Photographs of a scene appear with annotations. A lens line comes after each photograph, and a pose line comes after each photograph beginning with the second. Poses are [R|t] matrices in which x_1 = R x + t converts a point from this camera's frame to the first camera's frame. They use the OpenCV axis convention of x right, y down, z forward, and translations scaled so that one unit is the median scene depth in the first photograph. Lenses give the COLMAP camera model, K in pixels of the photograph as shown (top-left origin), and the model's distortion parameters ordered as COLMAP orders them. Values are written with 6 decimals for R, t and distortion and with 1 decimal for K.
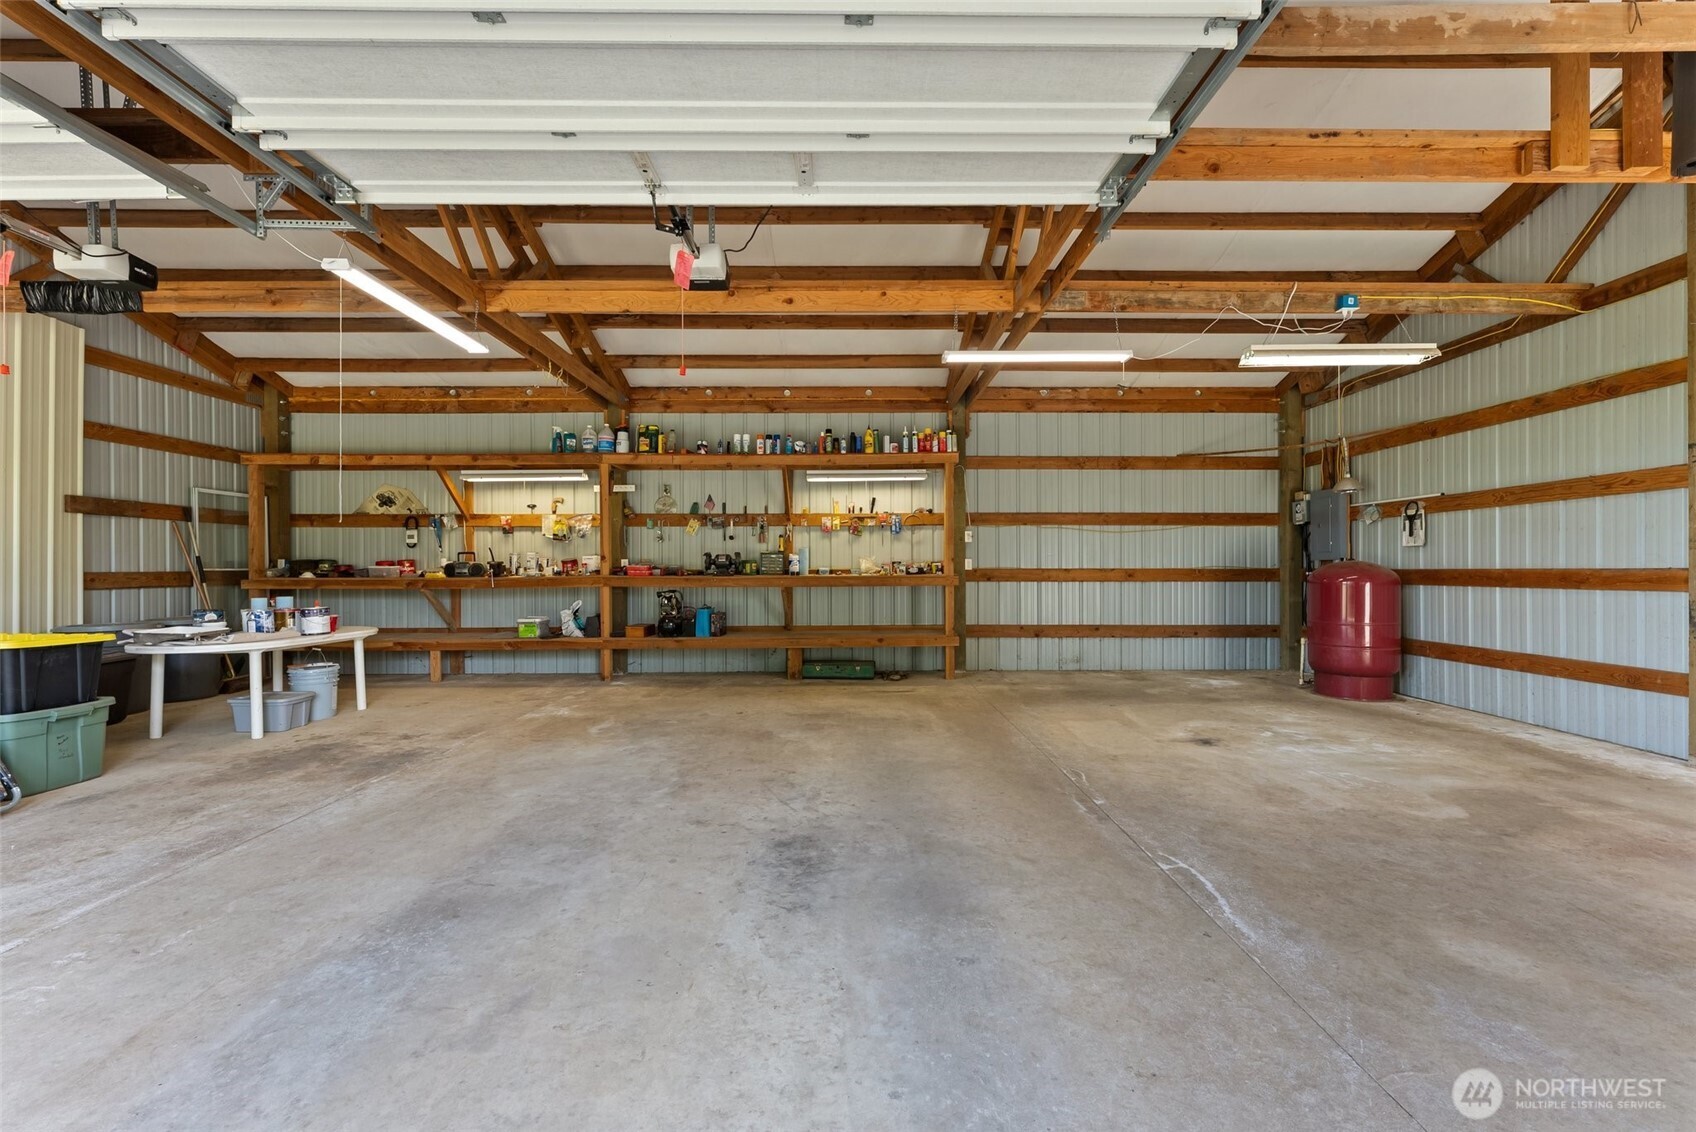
lens RADIAL K [[700.4, 0, 848.5], [0, 700.4, 572.5], [0, 0, 1]] dist [-0.001243, -0.000469]
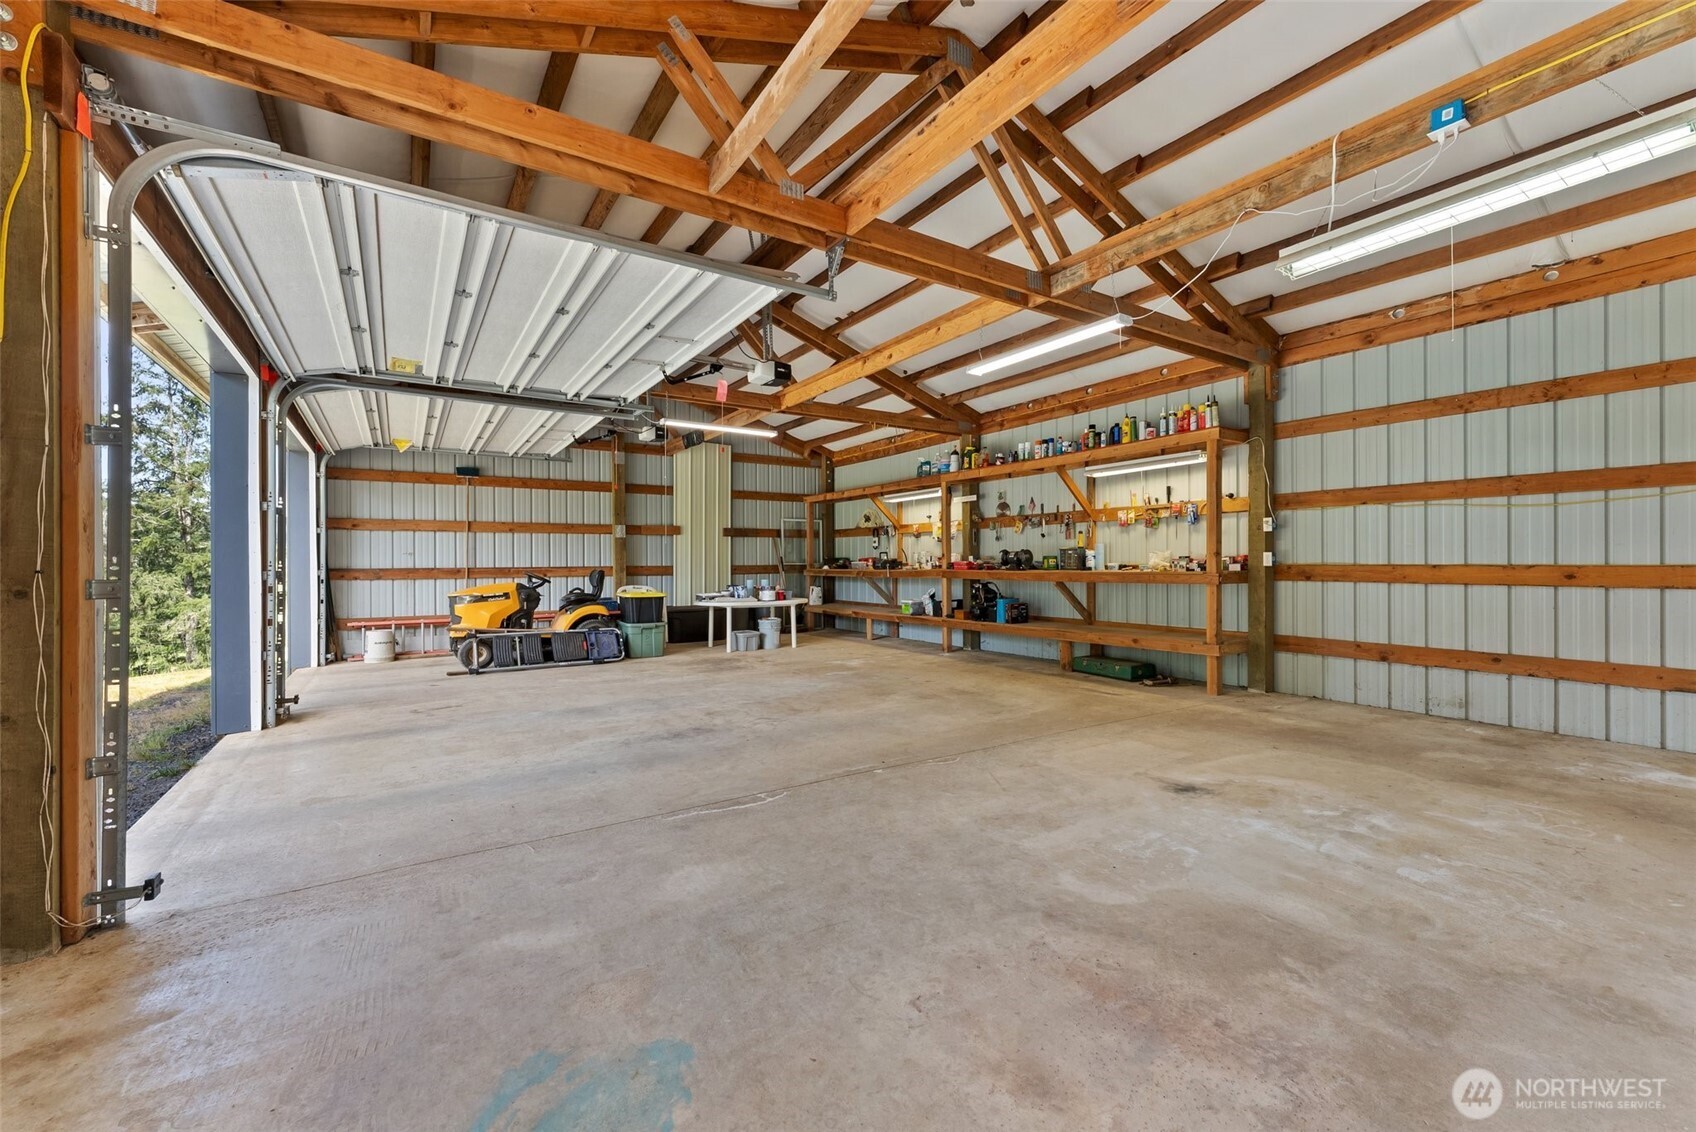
lens RADIAL K [[700.4, 0, 835.3], [0, 700.4, 562.1], [0, 0, 1]] dist [-0.001243, -0.000469]
pose [[0.515671, 0.000167, -0.856787, 0.614017], [-0.002042, 0.999997, -0.001034, -0.006275], [0.856784, 0.002283, 0.515670, 0.163379]]
